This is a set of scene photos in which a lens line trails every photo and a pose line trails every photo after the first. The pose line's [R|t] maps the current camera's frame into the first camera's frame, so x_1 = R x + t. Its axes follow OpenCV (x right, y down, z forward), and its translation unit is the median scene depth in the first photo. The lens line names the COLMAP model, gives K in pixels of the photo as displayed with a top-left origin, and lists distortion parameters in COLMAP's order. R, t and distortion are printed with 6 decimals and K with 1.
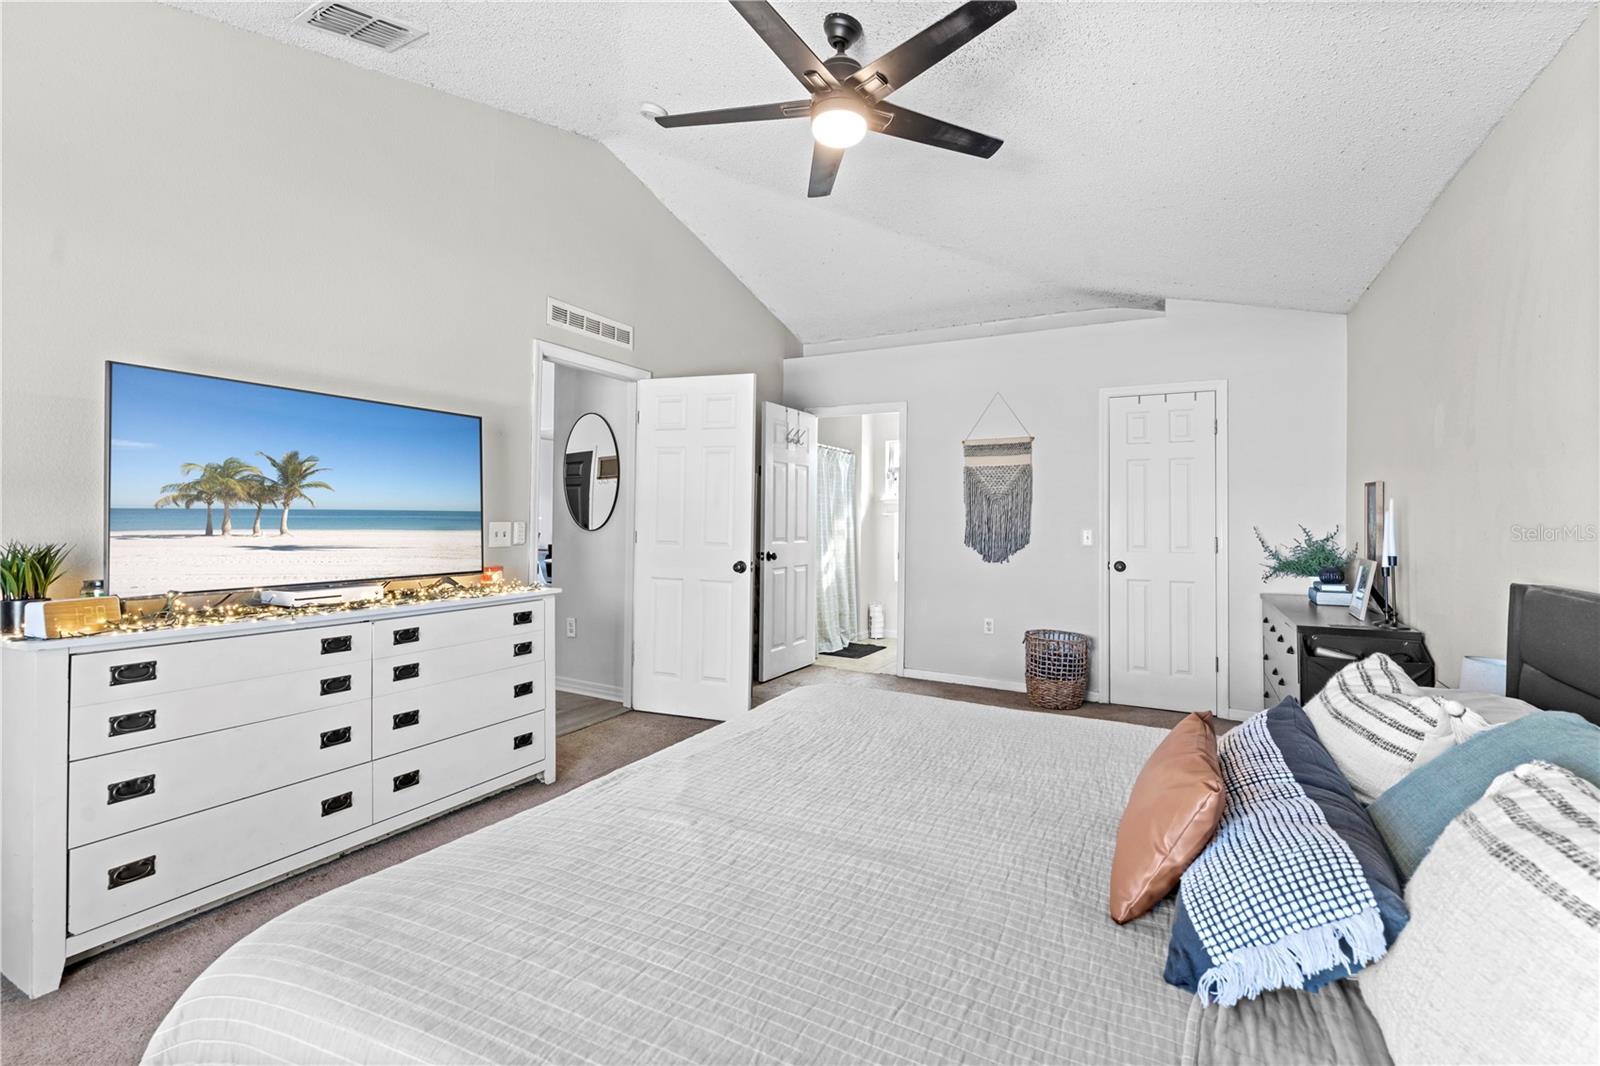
lens RADIAL K [[693.0, 0, 810.3], [0, 693.0, 518.0], [0, 0, 1]] dist [0.000181, -0.000215]
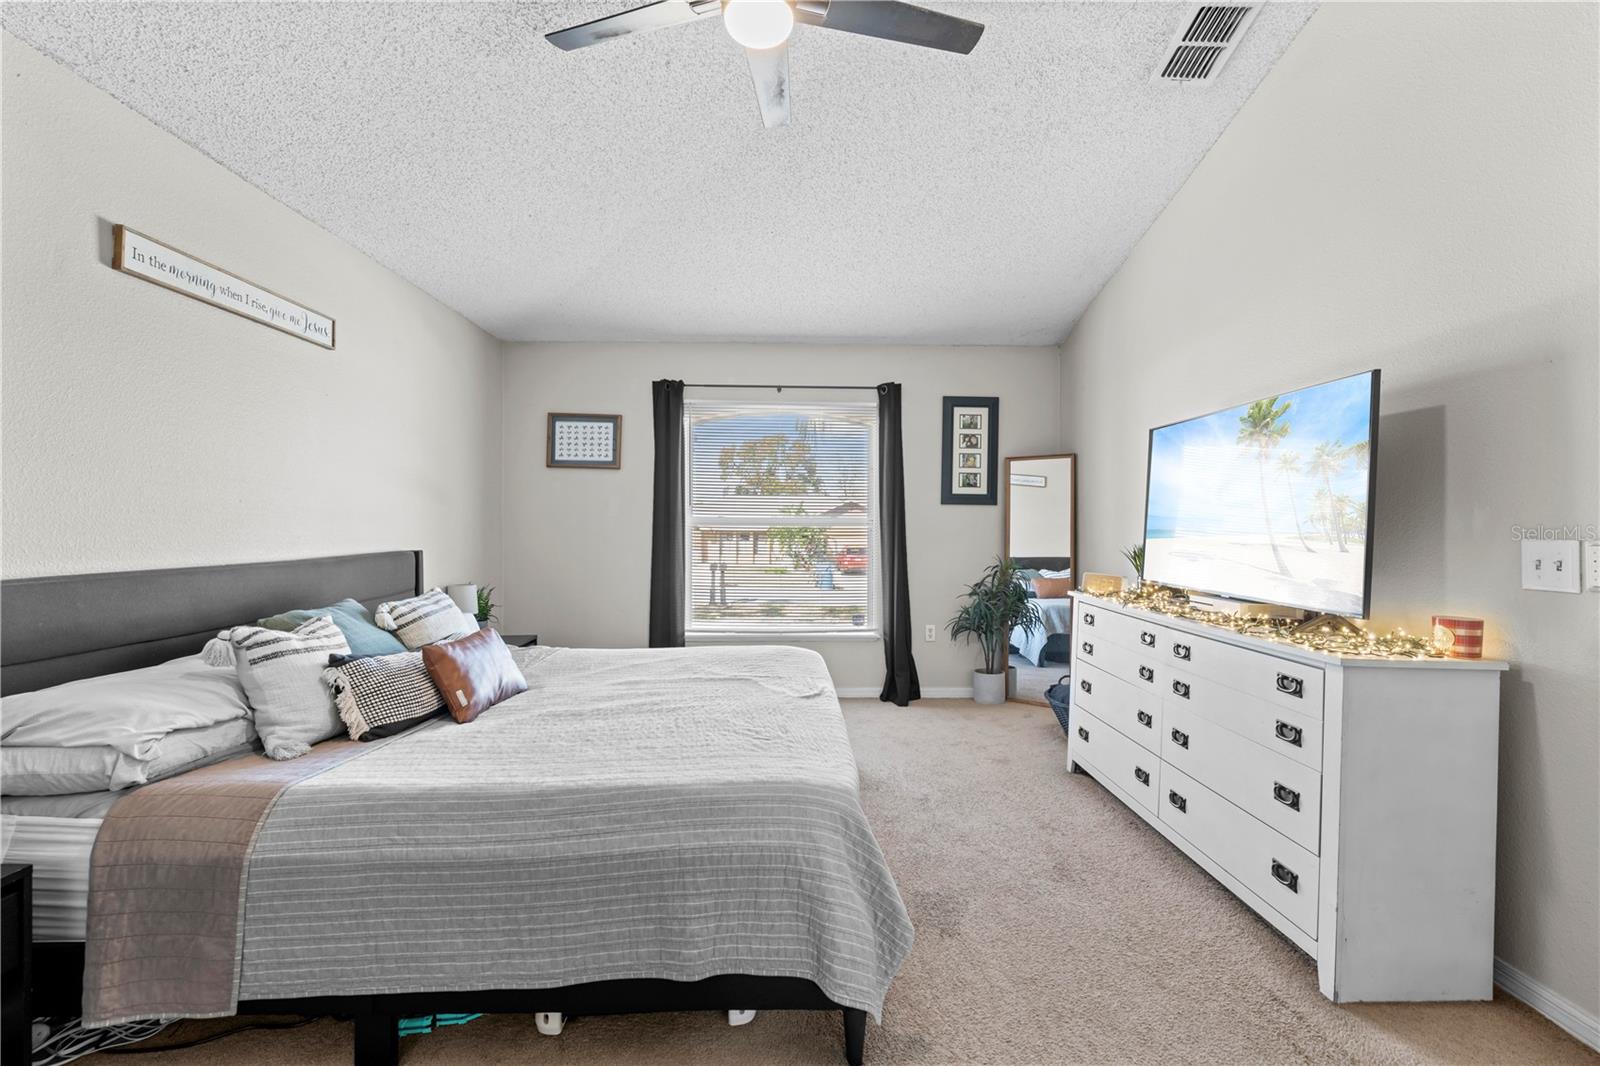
lens RADIAL K [[693.0, 0, 810.3], [0, 693.0, 518.0], [0, 0, 1]] dist [0.000181, -0.000215]
pose [[-0.866068, -0.010065, -0.499825, 0.295209], [-0.005076, 0.999923, -0.011340, -0.001851], [0.499900, -0.007284, -0.866052, 1.337591]]
